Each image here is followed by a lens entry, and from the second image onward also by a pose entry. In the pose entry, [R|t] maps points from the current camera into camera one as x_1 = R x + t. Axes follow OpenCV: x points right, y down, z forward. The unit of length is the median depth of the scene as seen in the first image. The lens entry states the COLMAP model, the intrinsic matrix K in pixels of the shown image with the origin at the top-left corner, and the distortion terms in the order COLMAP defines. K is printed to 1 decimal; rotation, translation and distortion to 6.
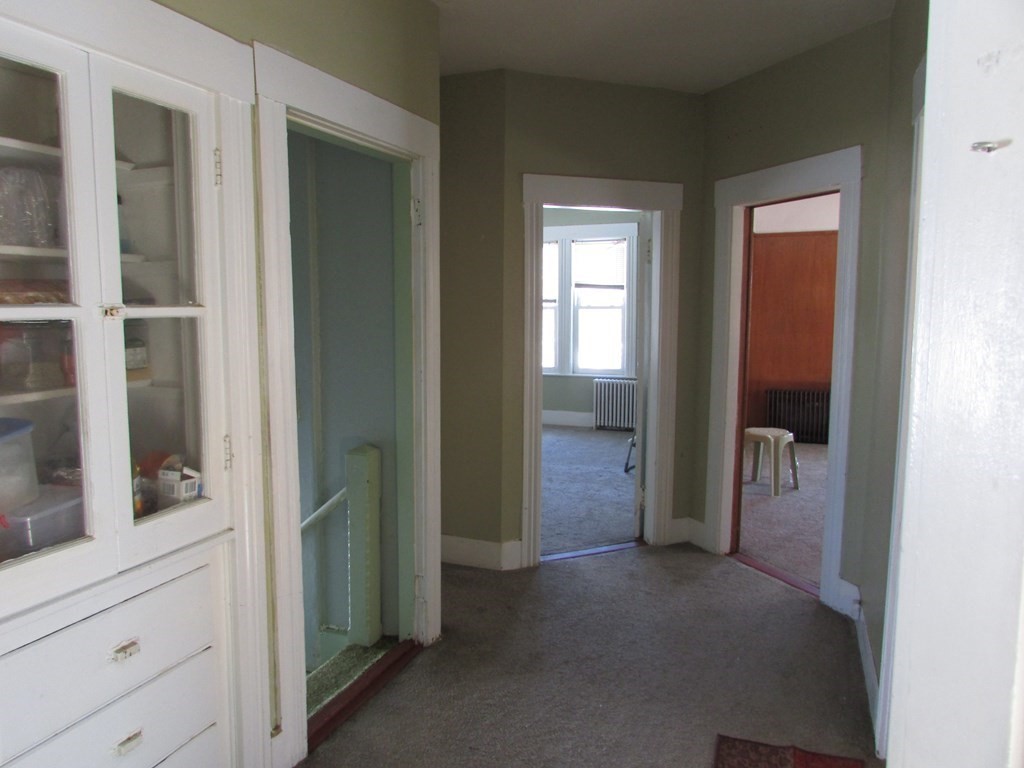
lens RADIAL K [[737.0, 0, 511.1], [0, 737.0, 387.0], [0, 0, 1]] dist [-0.011648, -0.002400]
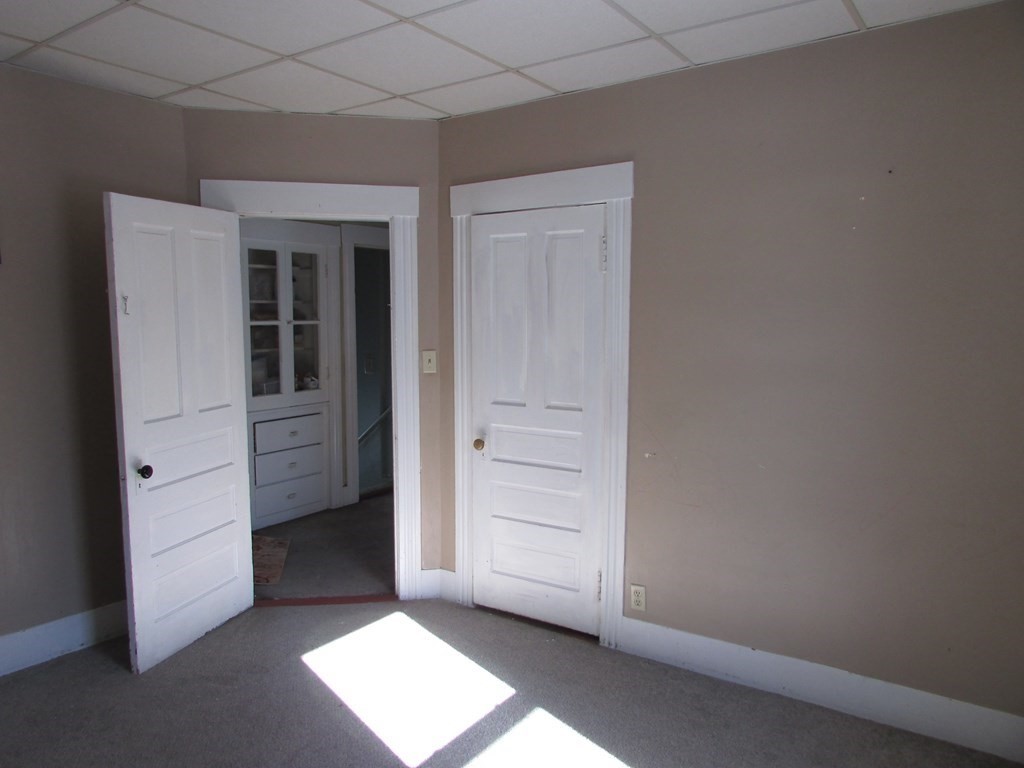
lens RADIAL K [[737.0, 0, 512.3], [0, 737.0, 381.1], [0, 0, 1]] dist [-0.011648, -0.002400]
pose [[0.976103, 0.018479, -0.216519, 0.924506], [-0.022755, 0.999592, -0.017274, 0.156507], [0.216112, 0.021788, 0.976126, -1.608251]]
